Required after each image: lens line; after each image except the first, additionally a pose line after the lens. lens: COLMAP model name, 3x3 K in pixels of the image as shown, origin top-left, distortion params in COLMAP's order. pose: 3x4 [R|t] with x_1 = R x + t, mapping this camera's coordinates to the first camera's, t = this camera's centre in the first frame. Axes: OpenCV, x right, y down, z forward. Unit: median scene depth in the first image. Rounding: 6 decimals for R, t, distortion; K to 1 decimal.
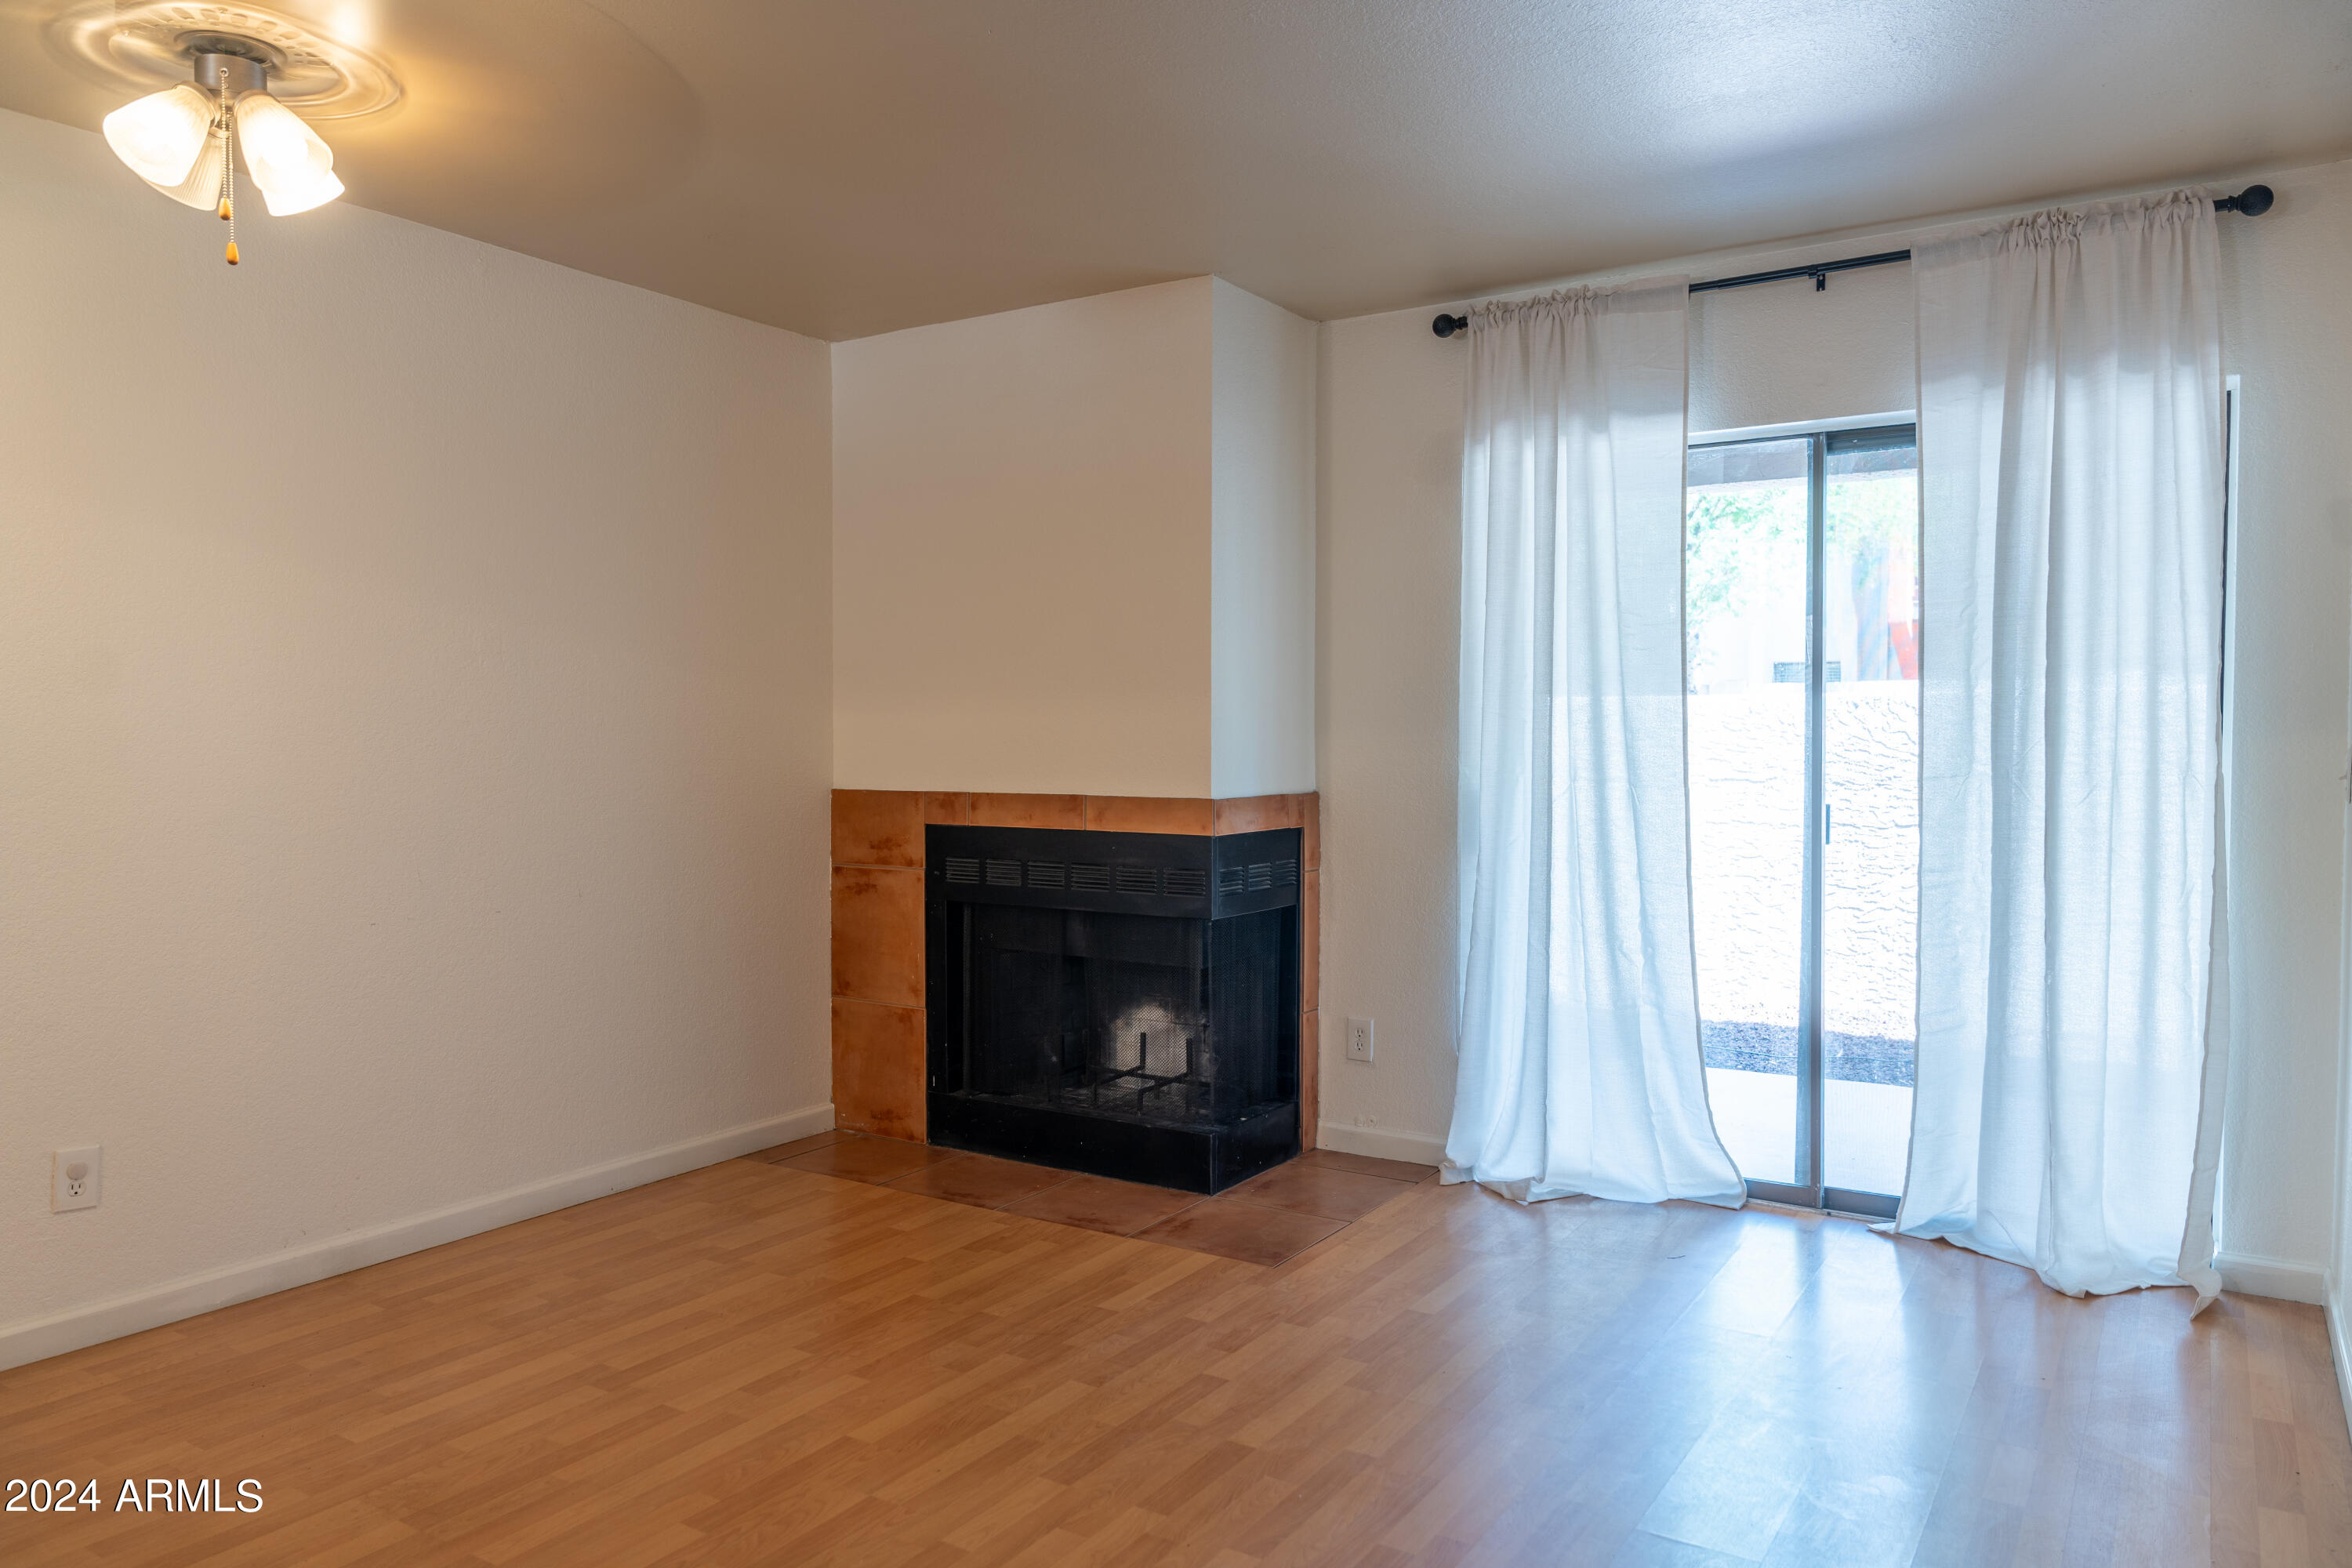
lens RADIAL K [[1596.7, 0, 1165.0], [0, 1596.7, 785.9], [0, 0, 1]] dist [-0.003782, -0.002885]
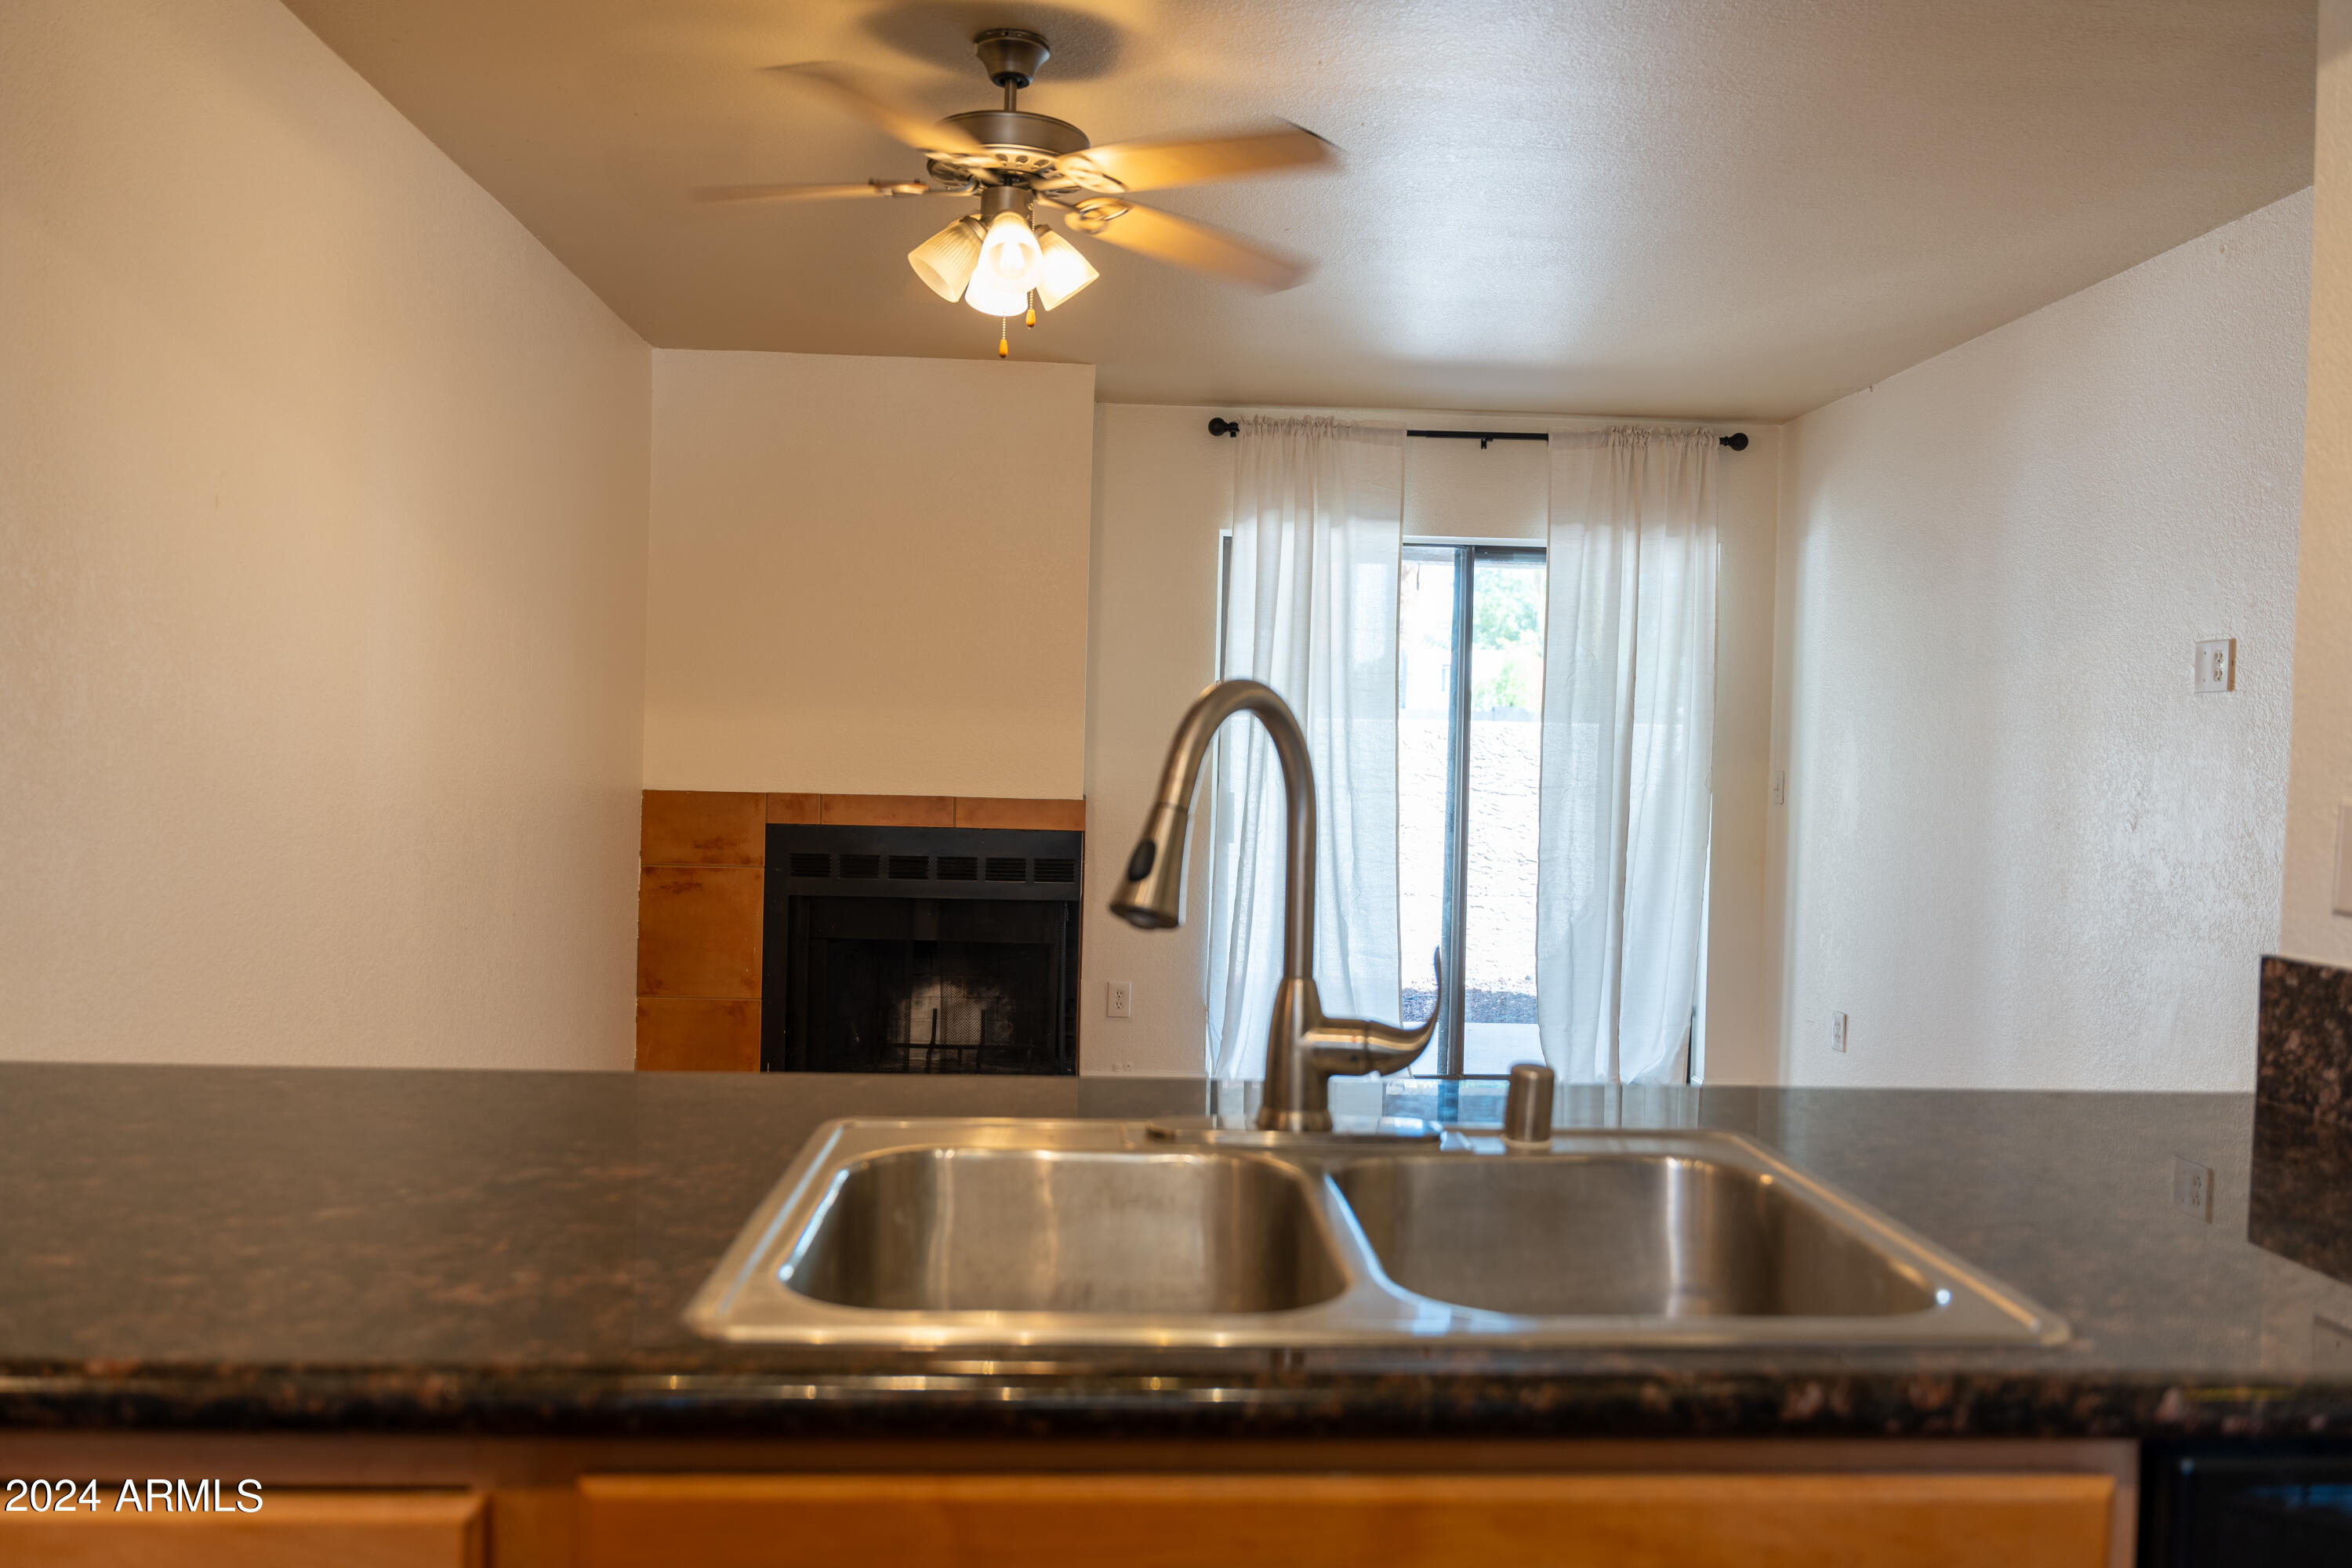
lens RADIAL K [[1676.2, 0, 1166.9], [0, 1676.2, 785.8], [0, 0, 1]] dist [-0.002018, -0.008851]
pose [[0.811795, 0.006839, 0.583903, -0.637848], [-0.006634, 0.999975, -0.002488, -0.000194], [-0.583905, -0.001854, 0.811820, -0.055953]]
